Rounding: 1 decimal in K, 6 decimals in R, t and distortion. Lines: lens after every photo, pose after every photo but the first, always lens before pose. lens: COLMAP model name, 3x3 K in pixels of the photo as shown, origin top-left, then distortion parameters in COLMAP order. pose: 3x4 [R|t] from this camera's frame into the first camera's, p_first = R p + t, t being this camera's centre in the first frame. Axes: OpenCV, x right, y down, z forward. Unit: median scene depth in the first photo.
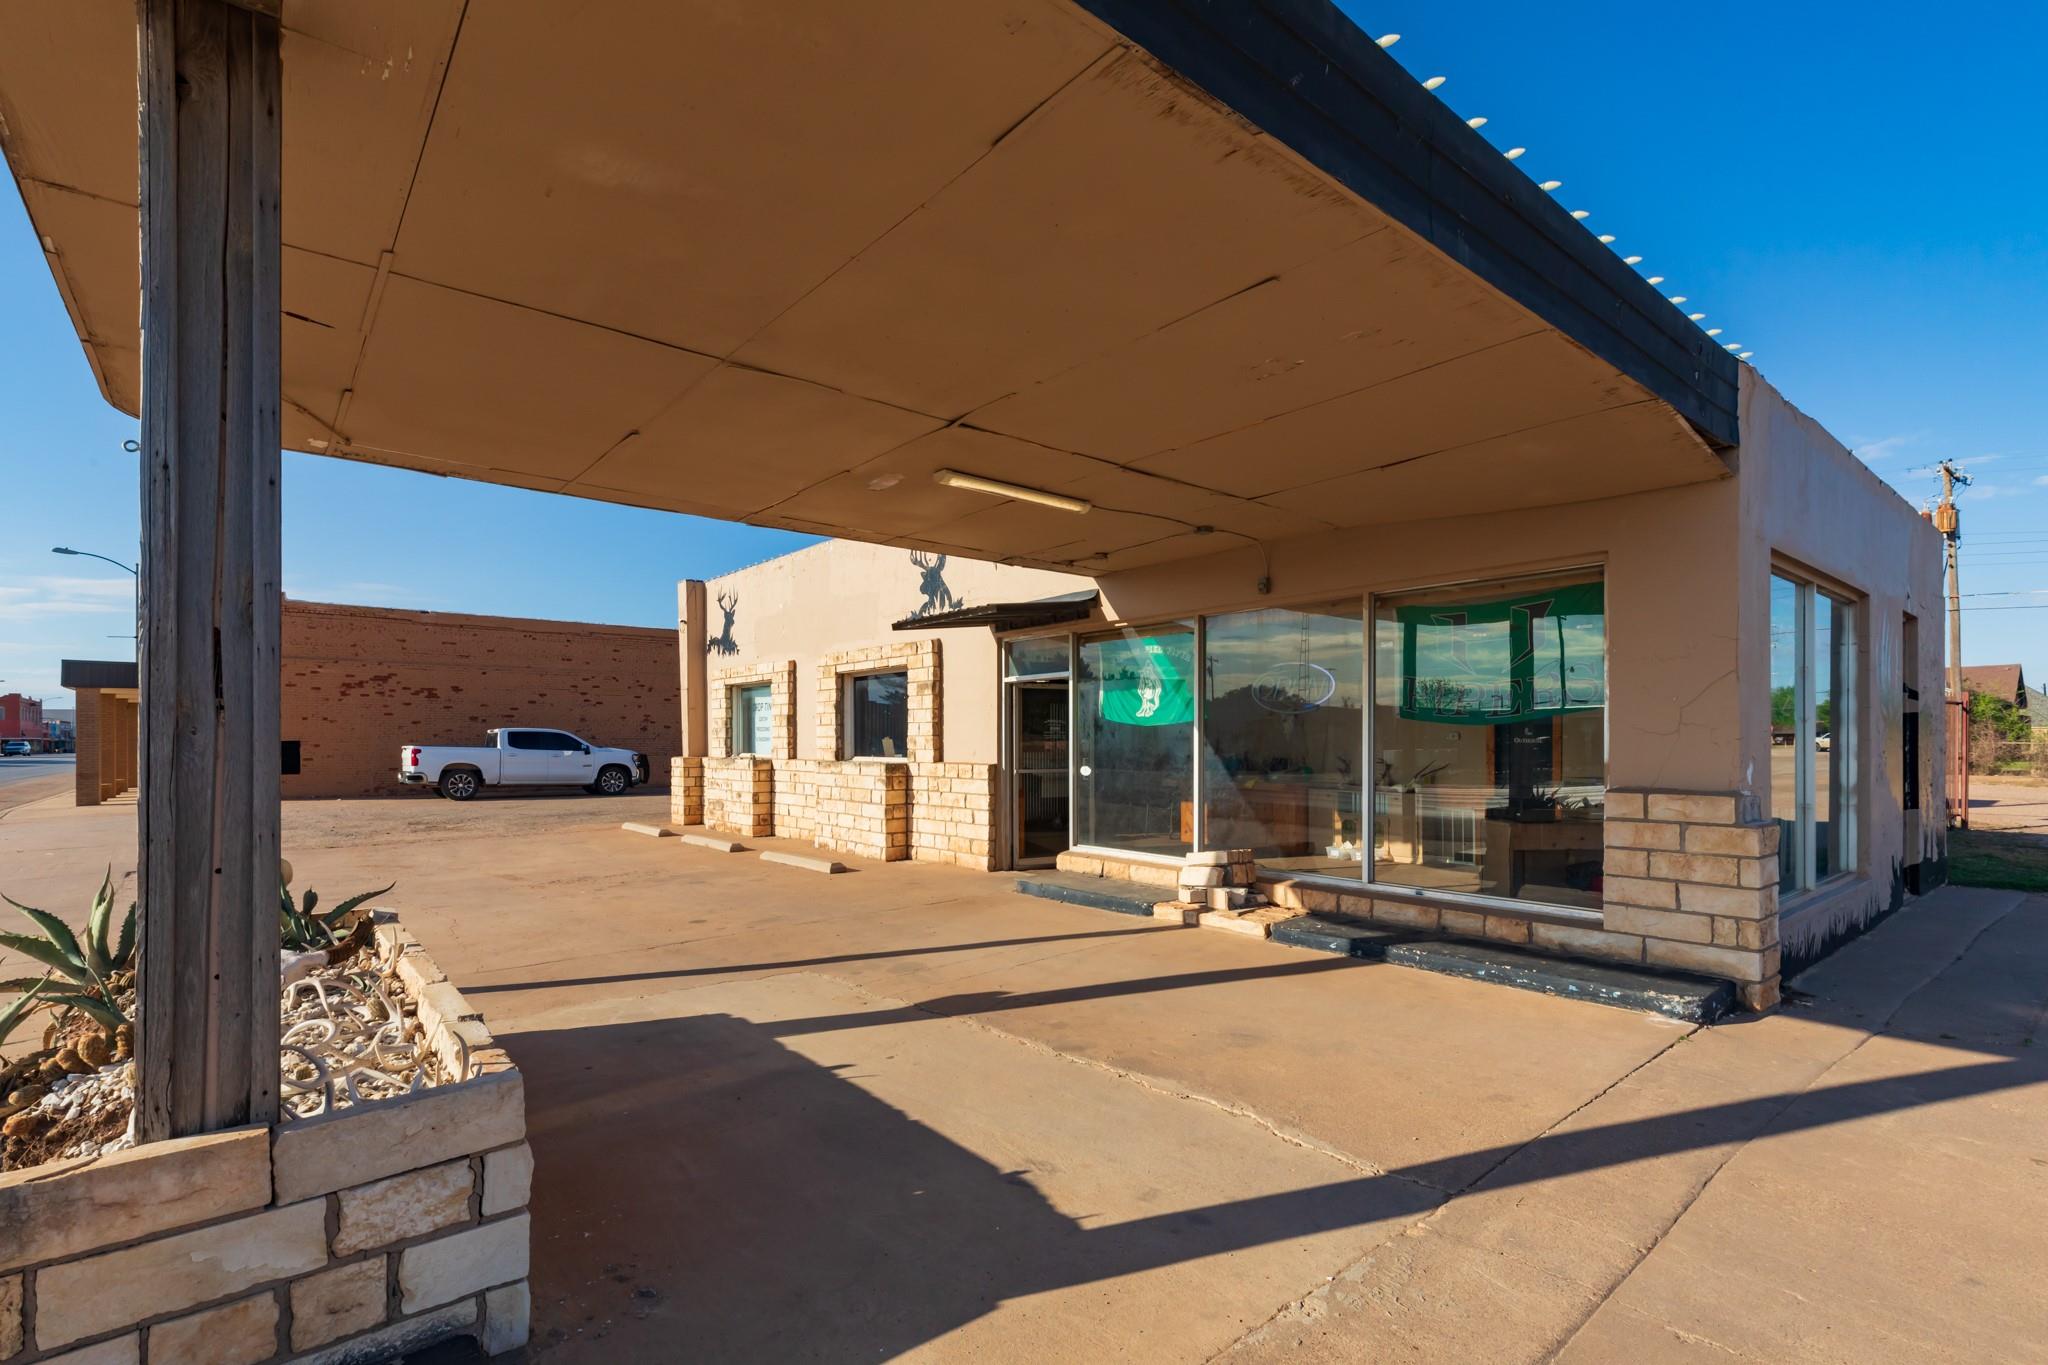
lens RADIAL K [[943.6, 0, 1044.2], [0, 943.6, 741.5], [0, 0, 1]] dist [0.004857, 0.000591]
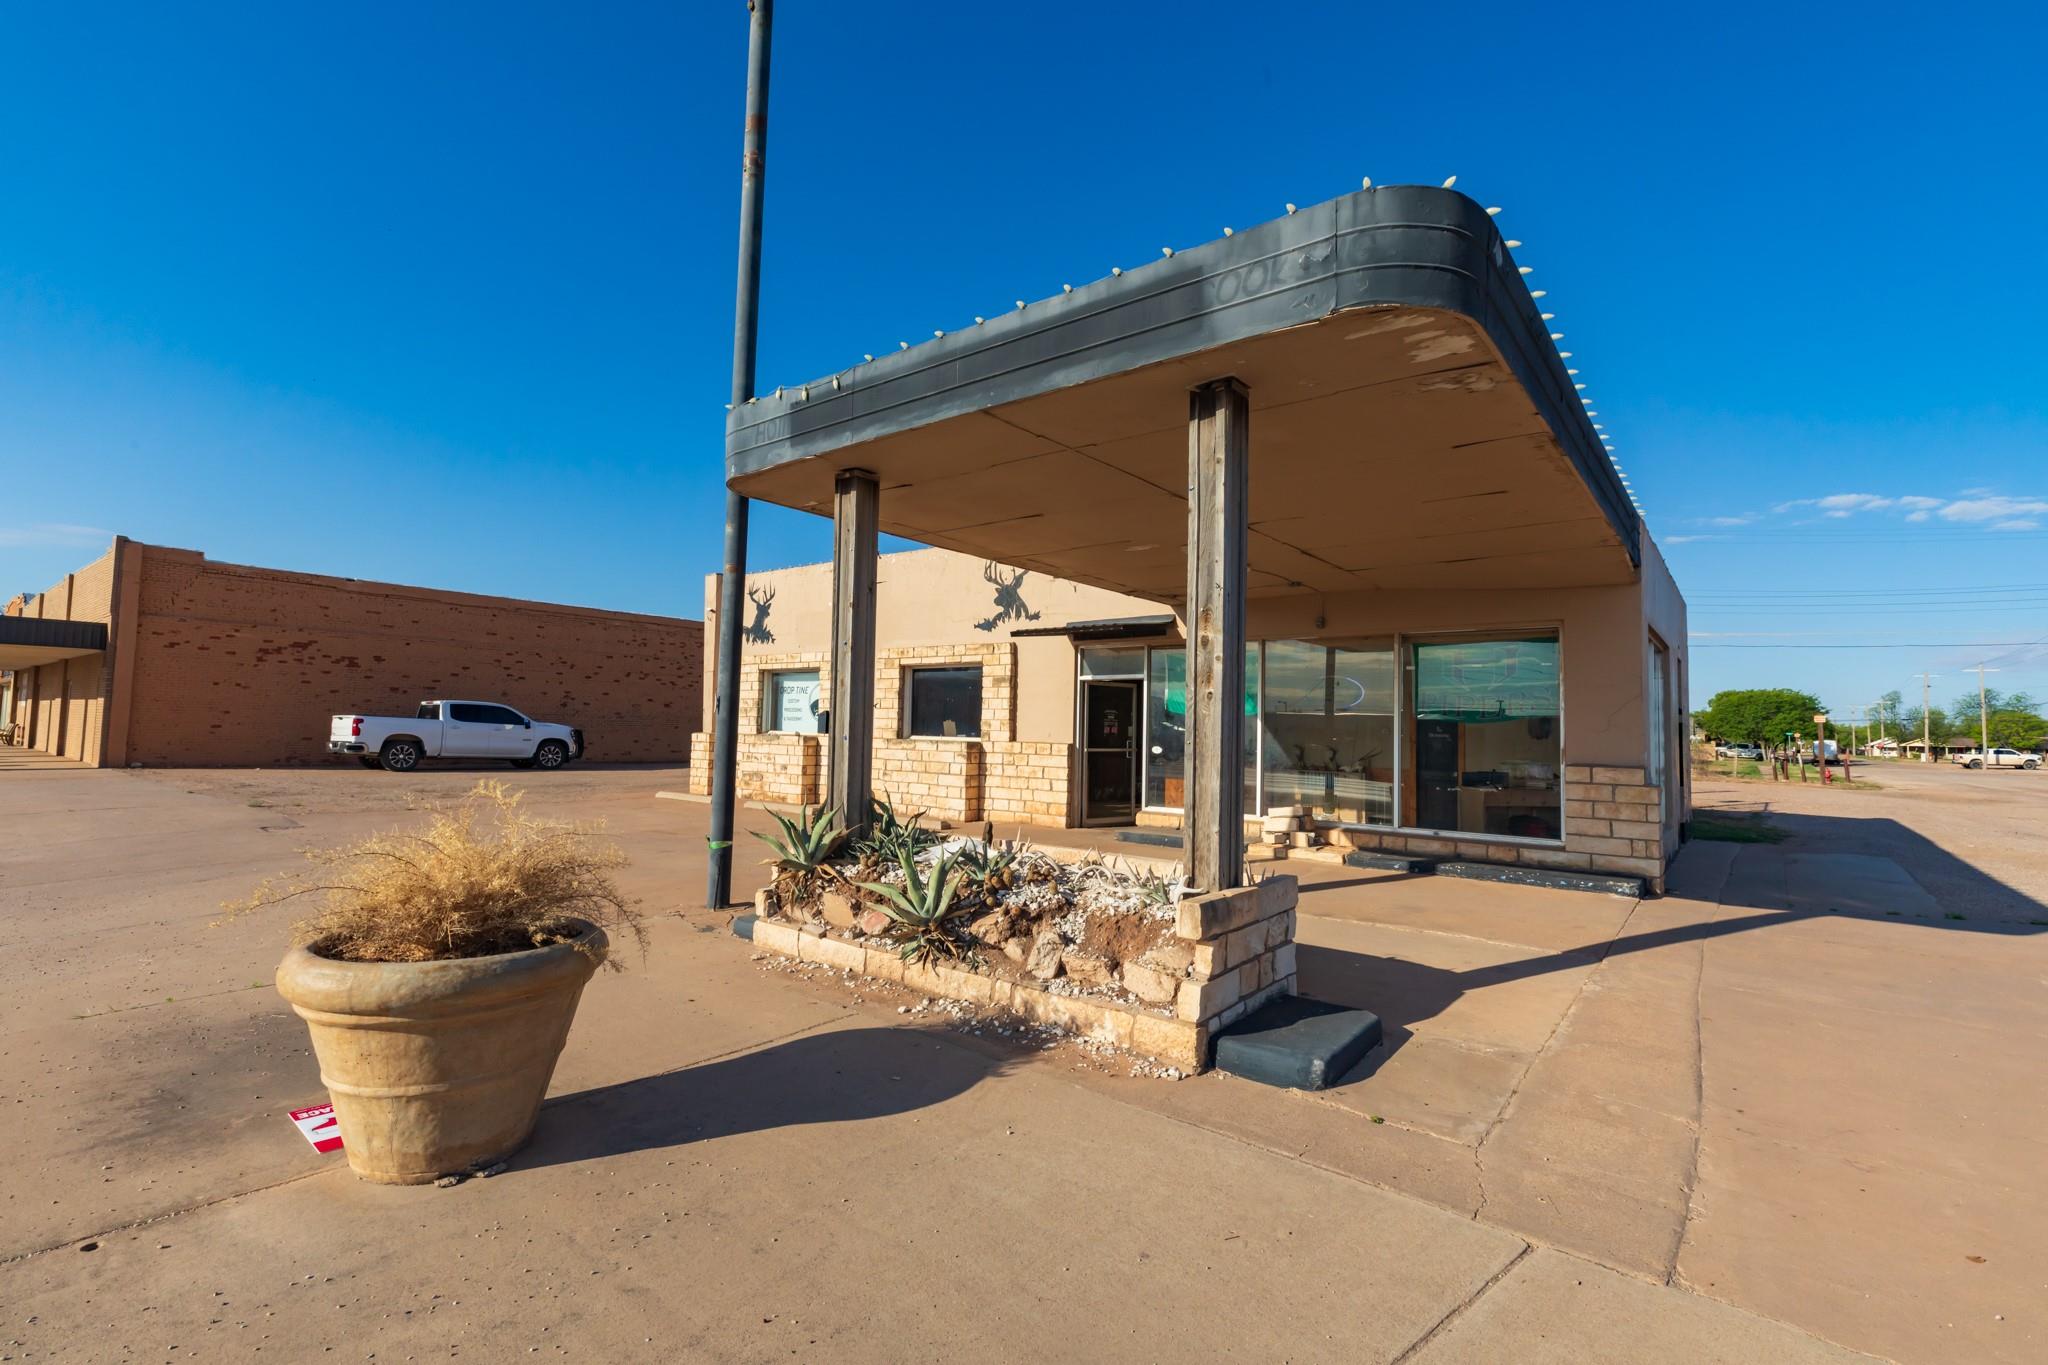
lens RADIAL K [[943.6, 0, 1019.0], [0, 943.6, 676.2], [0, 0, 1]] dist [0.004857, 0.000591]
pose [[0.976563, 0.037982, 0.211854, -0.371720], [-0.025565, 0.997808, -0.061043, 0.011928], [-0.213708, 0.054196, 0.975393, -0.219483]]
